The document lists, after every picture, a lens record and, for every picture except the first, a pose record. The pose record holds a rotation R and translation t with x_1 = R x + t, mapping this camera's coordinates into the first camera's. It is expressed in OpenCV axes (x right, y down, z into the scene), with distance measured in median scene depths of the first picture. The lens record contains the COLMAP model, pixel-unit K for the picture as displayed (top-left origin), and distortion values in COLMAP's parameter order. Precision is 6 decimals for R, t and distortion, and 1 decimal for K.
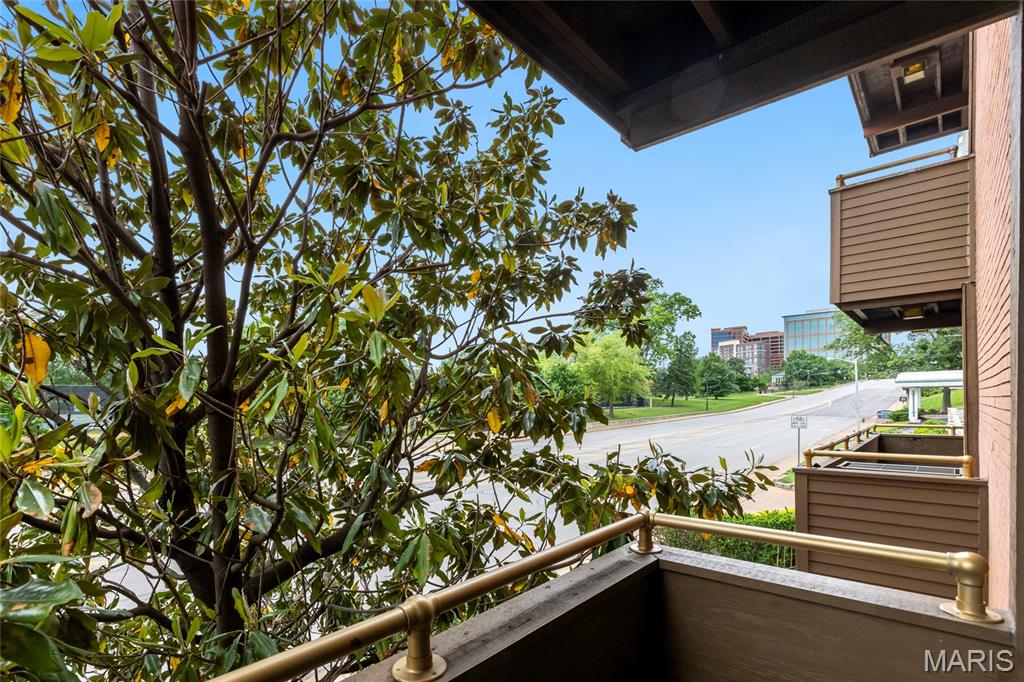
lens RADIAL K [[487.3, 0, 492.2], [0, 487.3, 404.8], [0, 0, 1]] dist [0.017514, -0.001024]
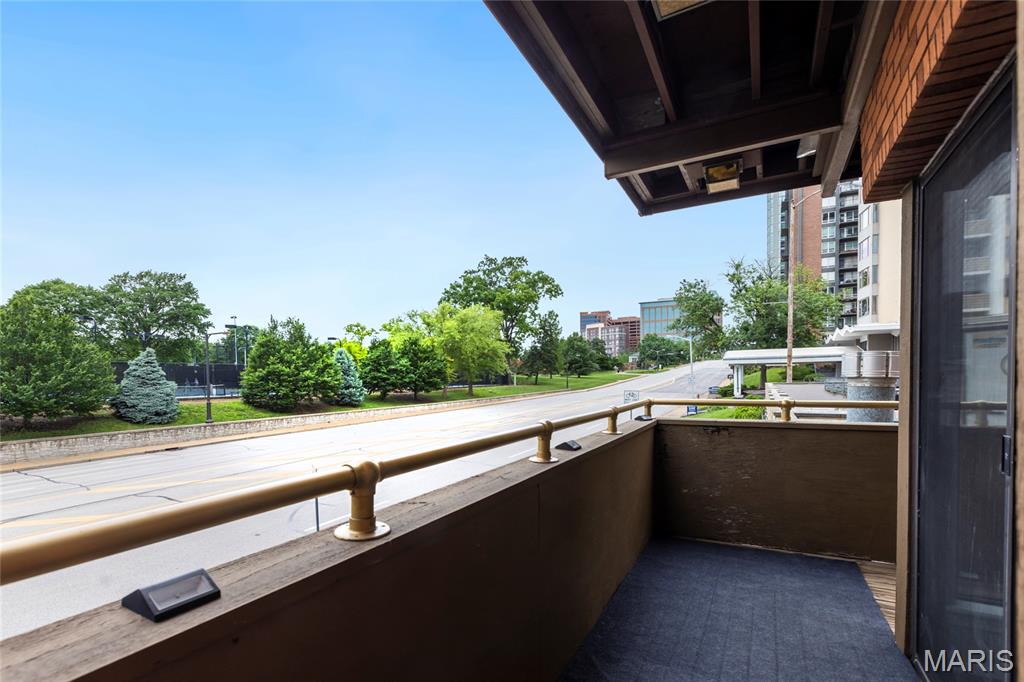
lens RADIAL K [[460.1, 0, 502.3], [0, 460.1, 386.4], [0, 0, 1]] dist [-0.001545, -0.000594]
pose [[0.973881, -0.003901, 0.227024, 0.099308], [0.003253, 0.999989, 0.003229, 0.004707], [-0.227035, -0.002406, 0.973884, 0.110431]]
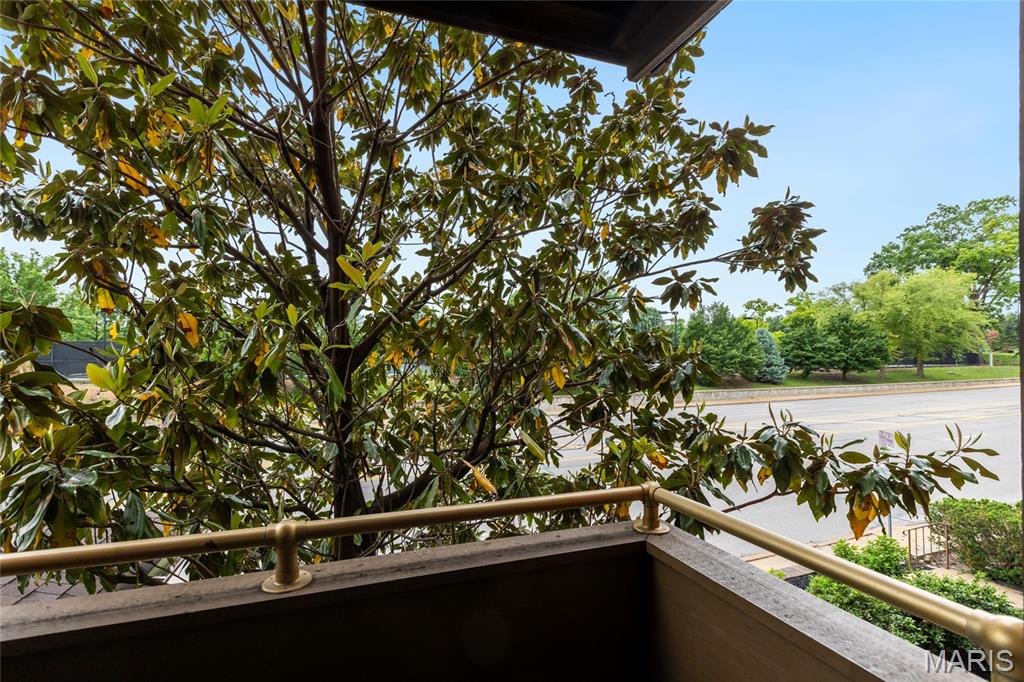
lens RADIAL K [[460.1, 0, 503.8], [0, 460.1, 356.2], [0, 0, 1]] dist [-0.001545, -0.000594]
pose [[0.868973, 0.007140, -0.494809, 0.022534], [-0.010077, 0.999944, -0.003268, -0.000116], [0.494758, 0.007826, 0.868996, 0.006557]]
